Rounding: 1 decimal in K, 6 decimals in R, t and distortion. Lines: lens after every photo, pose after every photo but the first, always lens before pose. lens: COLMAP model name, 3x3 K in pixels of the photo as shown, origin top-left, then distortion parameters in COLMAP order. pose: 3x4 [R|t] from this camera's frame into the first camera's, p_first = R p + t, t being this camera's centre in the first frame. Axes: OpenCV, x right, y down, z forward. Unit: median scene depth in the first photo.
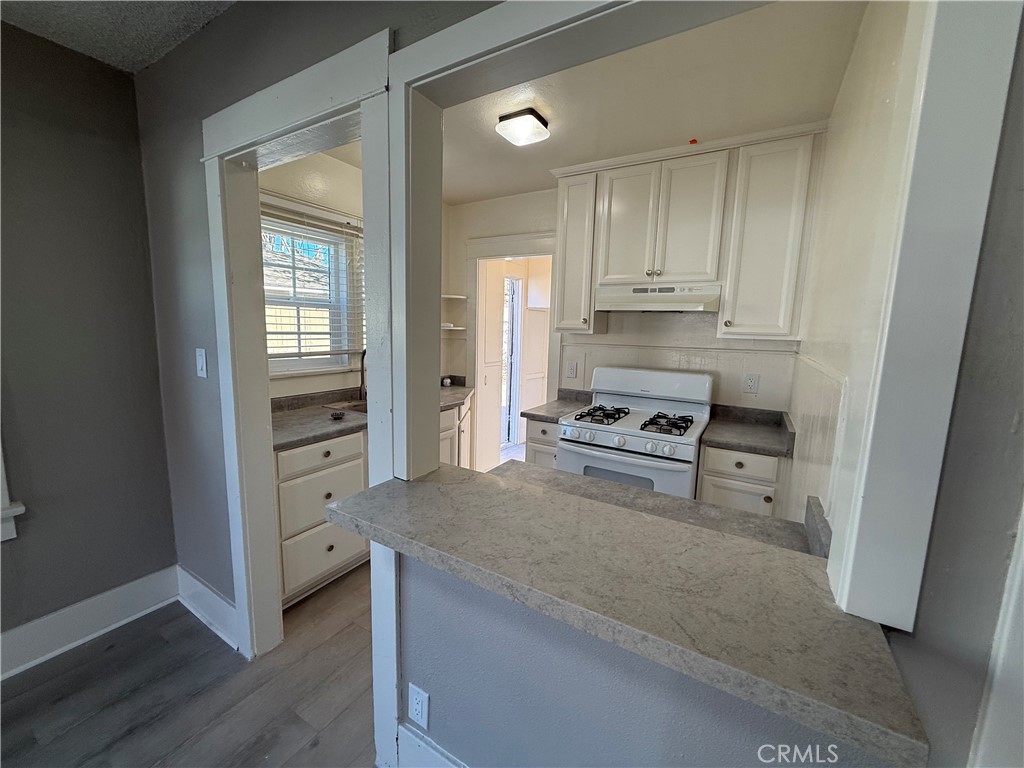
lens RADIAL K [[408.7, 0, 508.8], [0, 408.7, 384.1], [0, 0, 1]] dist [-0.001359, 0.000057]
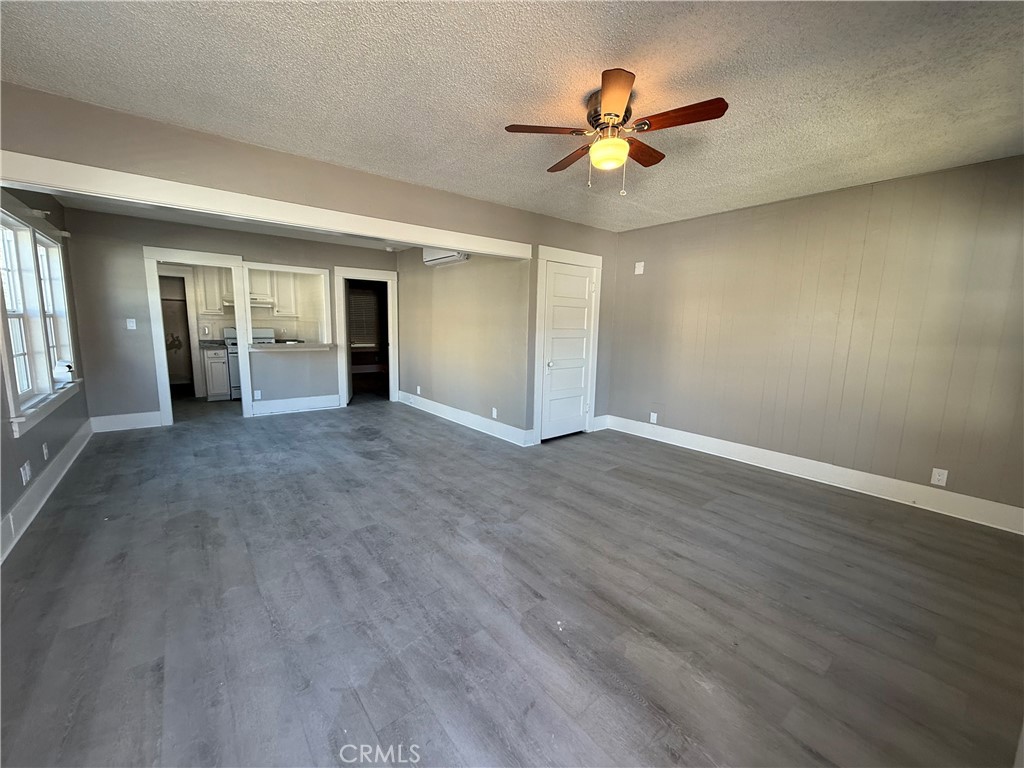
lens RADIAL K [[408.7, 0, 510.1], [0, 408.7, 381.9], [0, 0, 1]] dist [-0.001359, 0.000057]
pose [[0.336954, -0.149550, 0.929568, -1.878461], [0.113792, 0.986536, 0.117468, 0.224106], [-0.934620, 0.066196, 0.349434, -1.751145]]
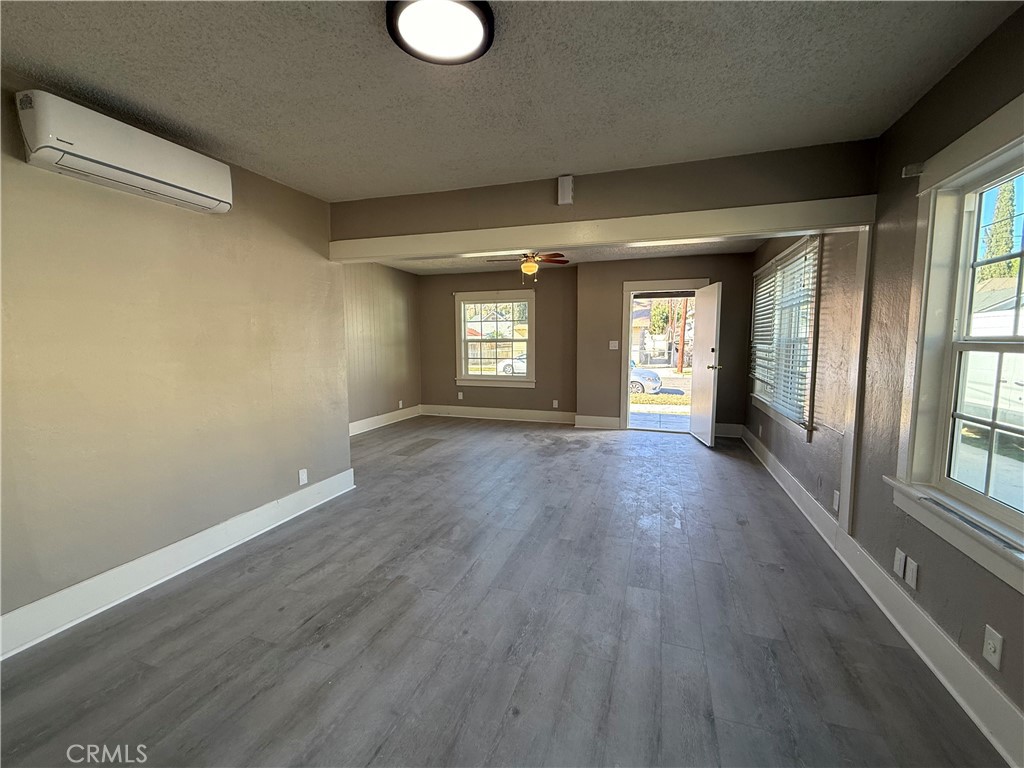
lens RADIAL K [[441.5, 0, 513.2], [0, 441.5, 383.1], [0, 0, 1]] dist [0.000657, -0.000068]
pose [[-0.974209, -0.004003, -0.225611, 0.711819], [-0.055285, 0.973603, 0.221454, -0.242146], [0.218769, 0.228215, -0.948714, 2.108654]]
